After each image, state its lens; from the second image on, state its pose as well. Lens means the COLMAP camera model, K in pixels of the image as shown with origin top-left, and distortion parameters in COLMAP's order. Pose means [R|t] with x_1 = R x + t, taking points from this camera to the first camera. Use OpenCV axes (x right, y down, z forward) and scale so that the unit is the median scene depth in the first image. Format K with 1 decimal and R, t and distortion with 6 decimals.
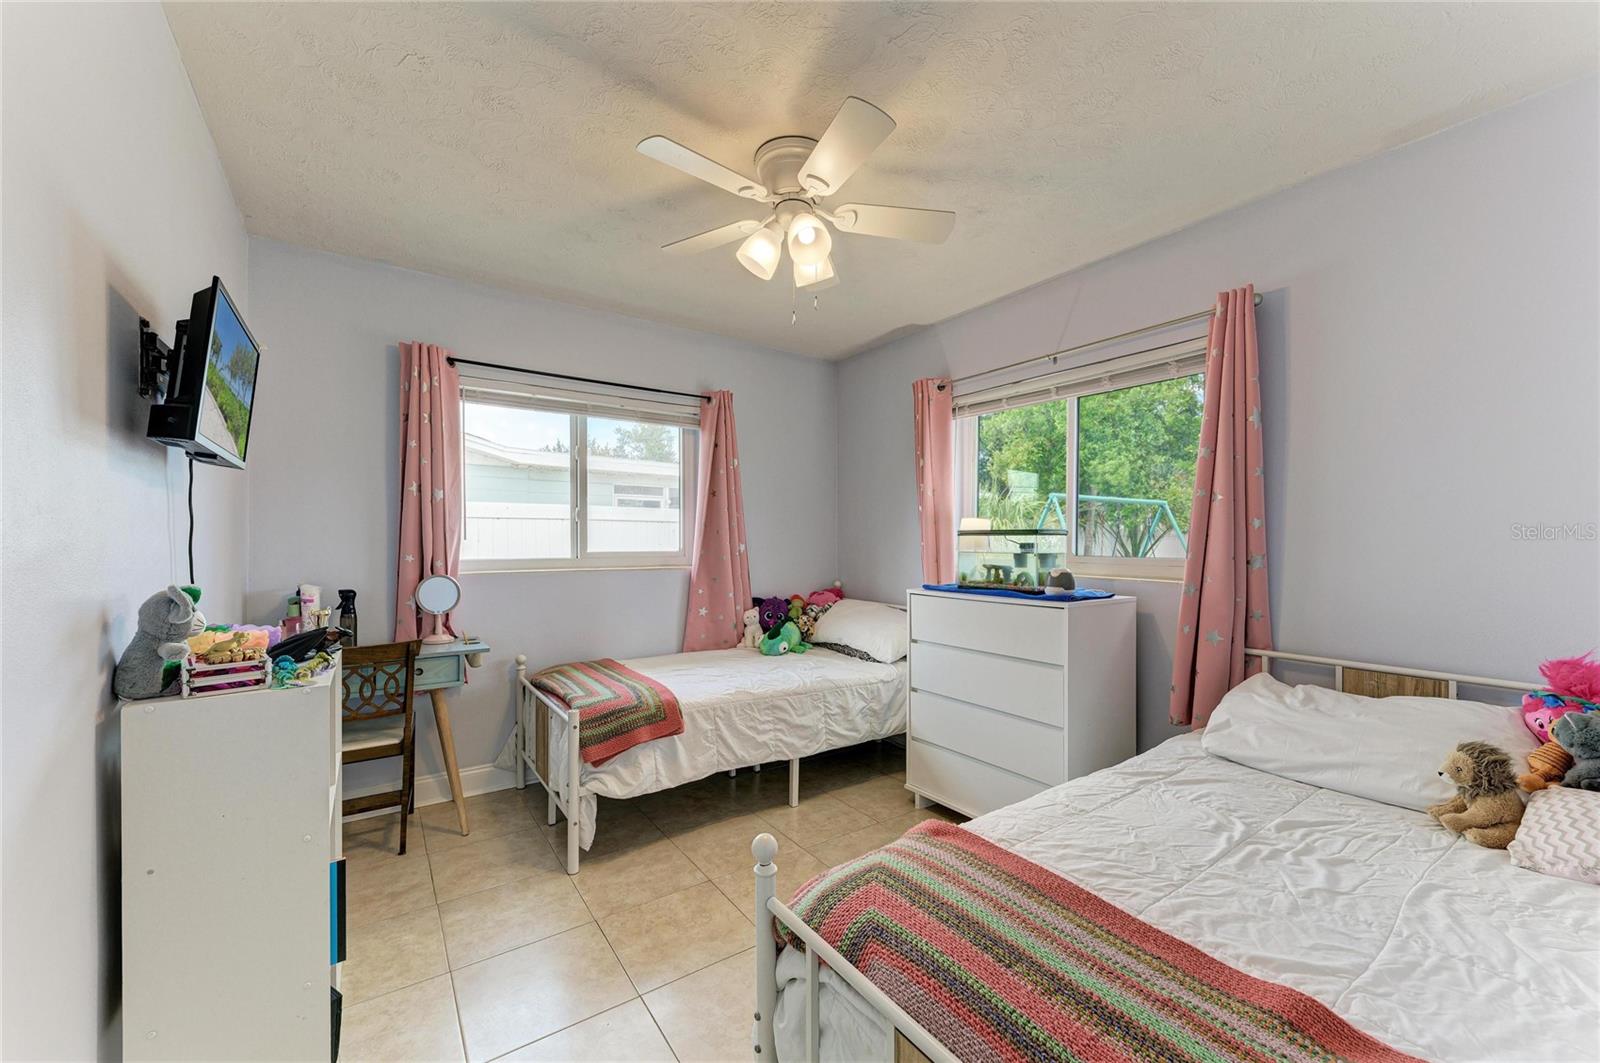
lens RADIAL K [[612.5, 0, 812.1], [0, 612.5, 543.6], [0, 0, 1]] dist [0.016020, -0.005484]
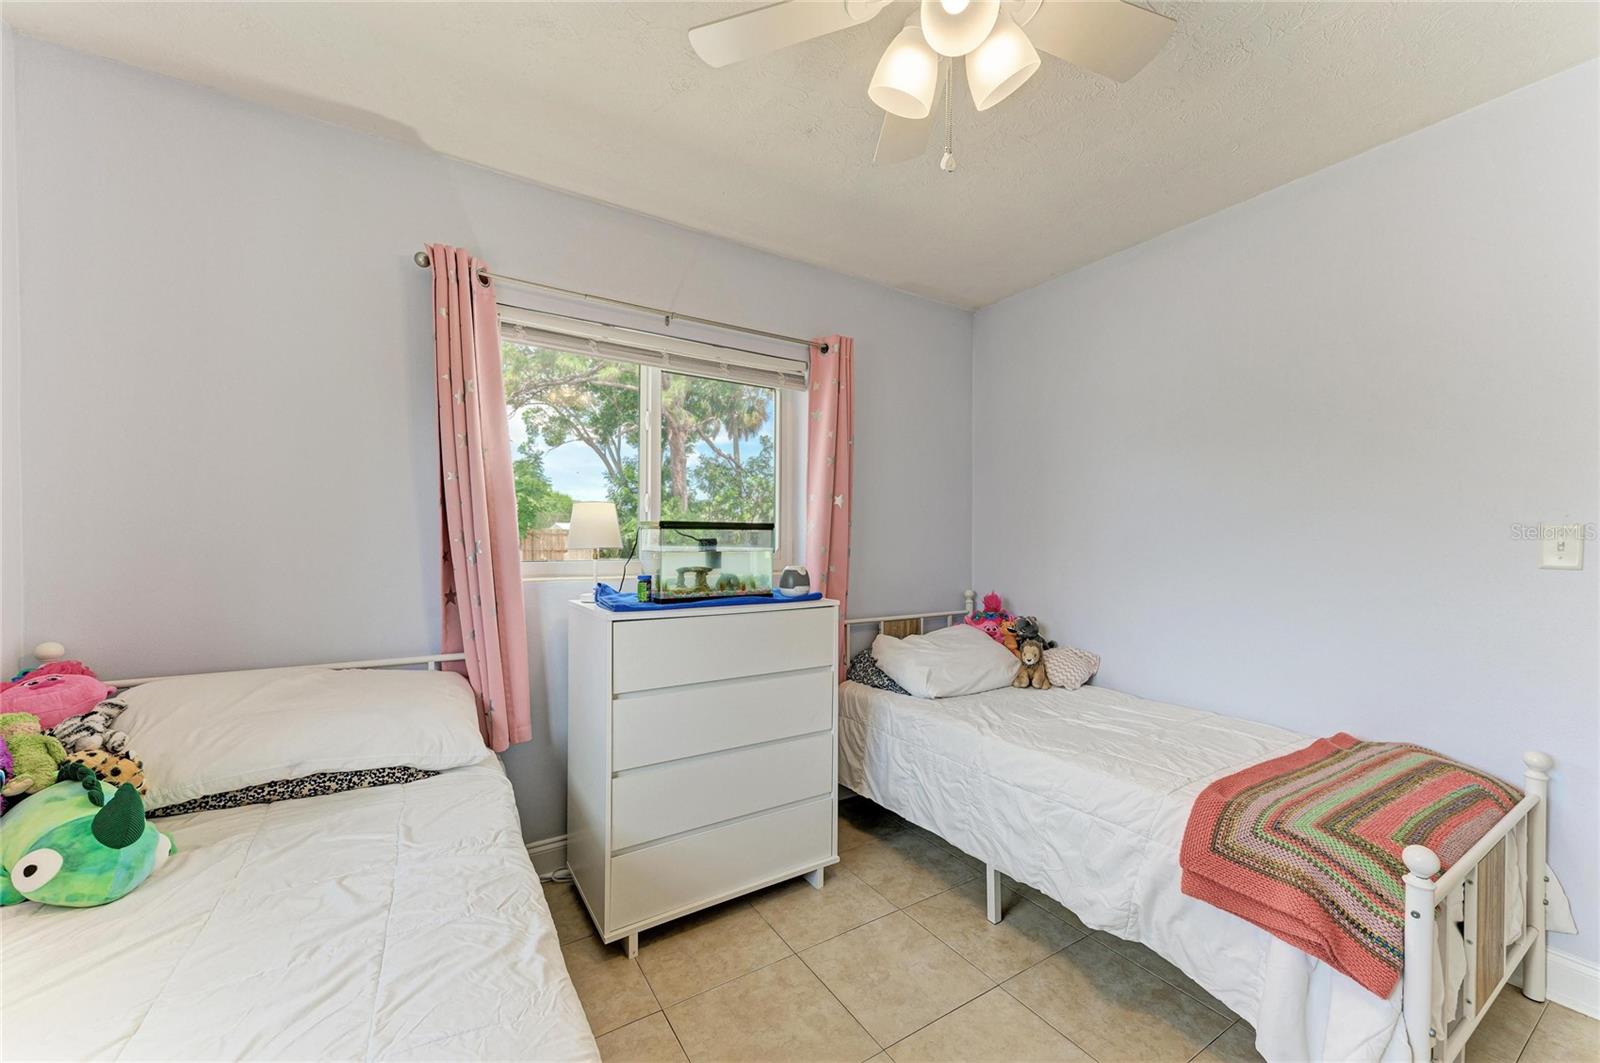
lens RADIAL K [[612.5, 0, 812.1], [0, 612.5, 543.6], [0, 0, 1]] dist [0.016020, -0.005484]
pose [[0.061732, -0.011996, 0.998021, -0.488618], [0.000432, 0.999928, 0.011992, -0.004457], [-0.998093, -0.000309, 0.061733, 0.843695]]
